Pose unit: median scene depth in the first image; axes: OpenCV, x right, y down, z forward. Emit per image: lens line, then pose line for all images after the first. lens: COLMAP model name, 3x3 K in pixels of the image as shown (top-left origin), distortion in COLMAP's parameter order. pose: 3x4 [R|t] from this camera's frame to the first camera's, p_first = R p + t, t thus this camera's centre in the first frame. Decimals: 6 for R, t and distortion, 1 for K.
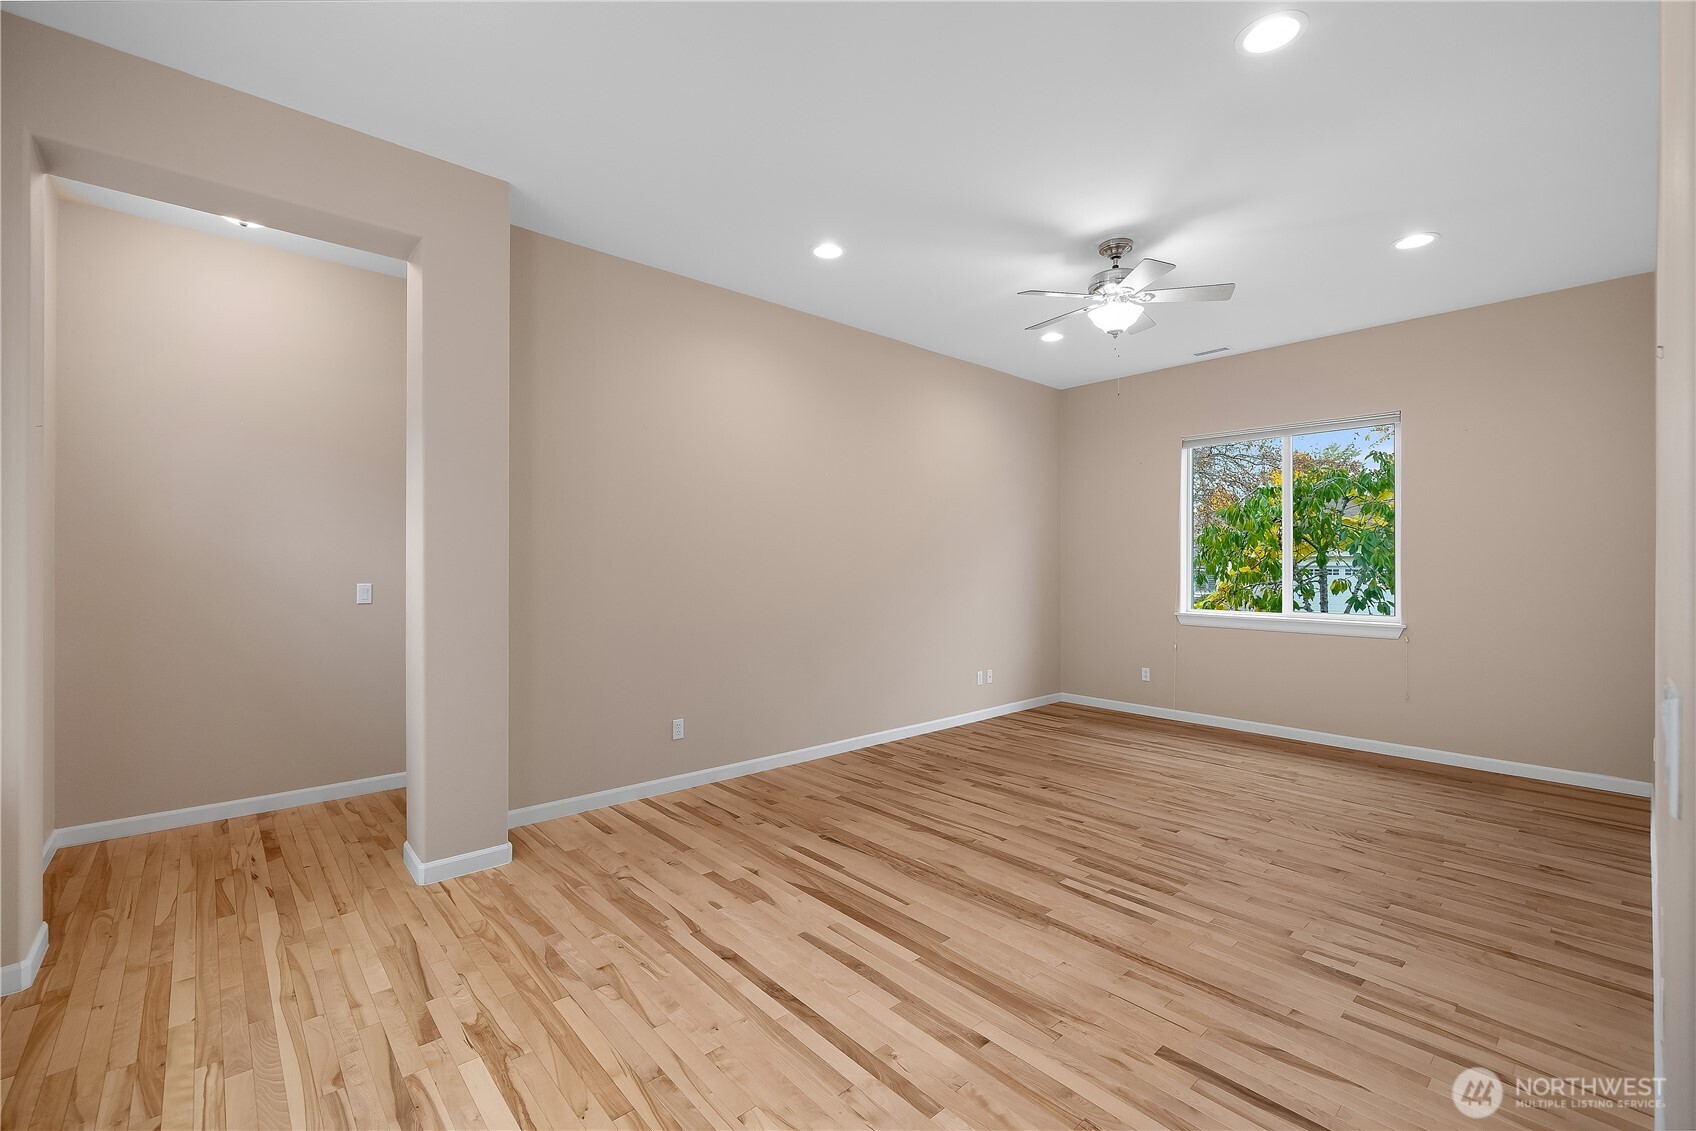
lens RADIAL K [[730.2, 0, 854.8], [0, 730.2, 562.6], [0, 0, 1]] dist [0.000582, 0.000046]
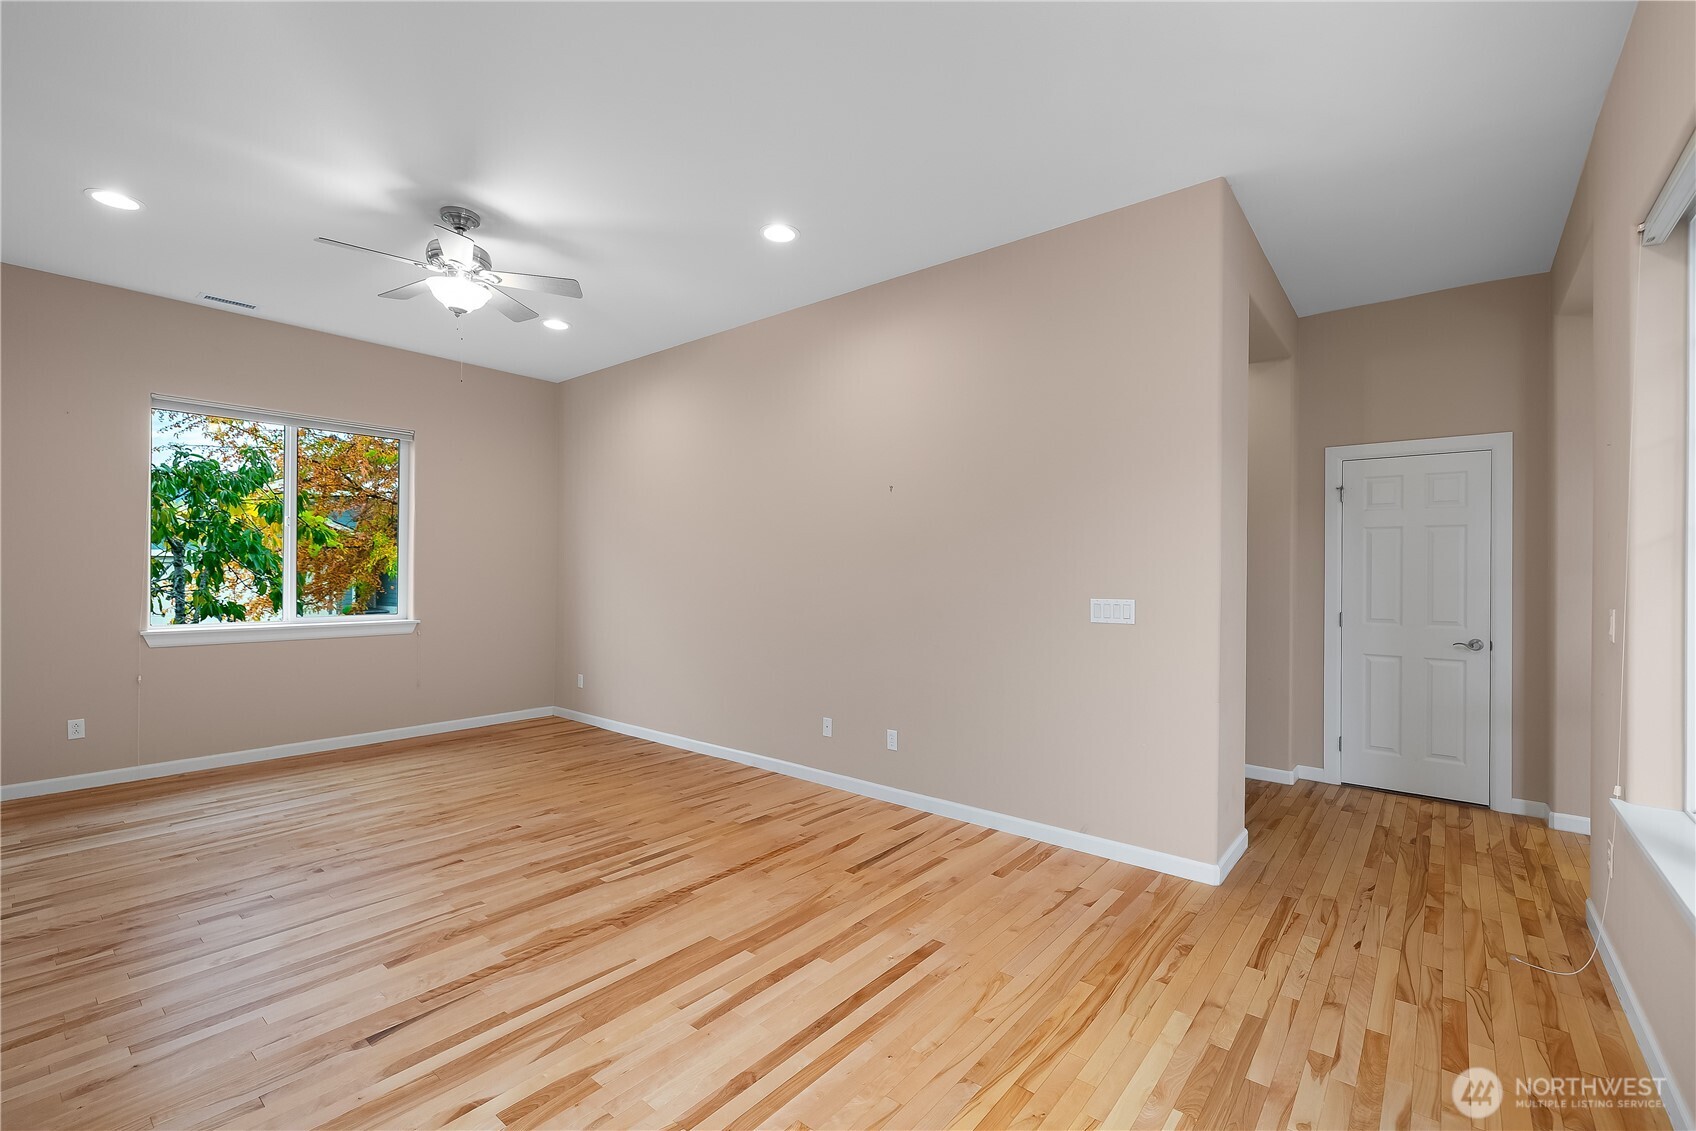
lens RADIAL K [[730.2, 0, 854.8], [0, 730.2, 562.6], [0, 0, 1]] dist [0.000582, 0.000046]
pose [[-0.157229, 0.007764, 0.987532, -0.711338], [-0.007315, 0.999933, -0.009027, 0.002289], [-0.987535, -0.008643, -0.157162, 0.757828]]
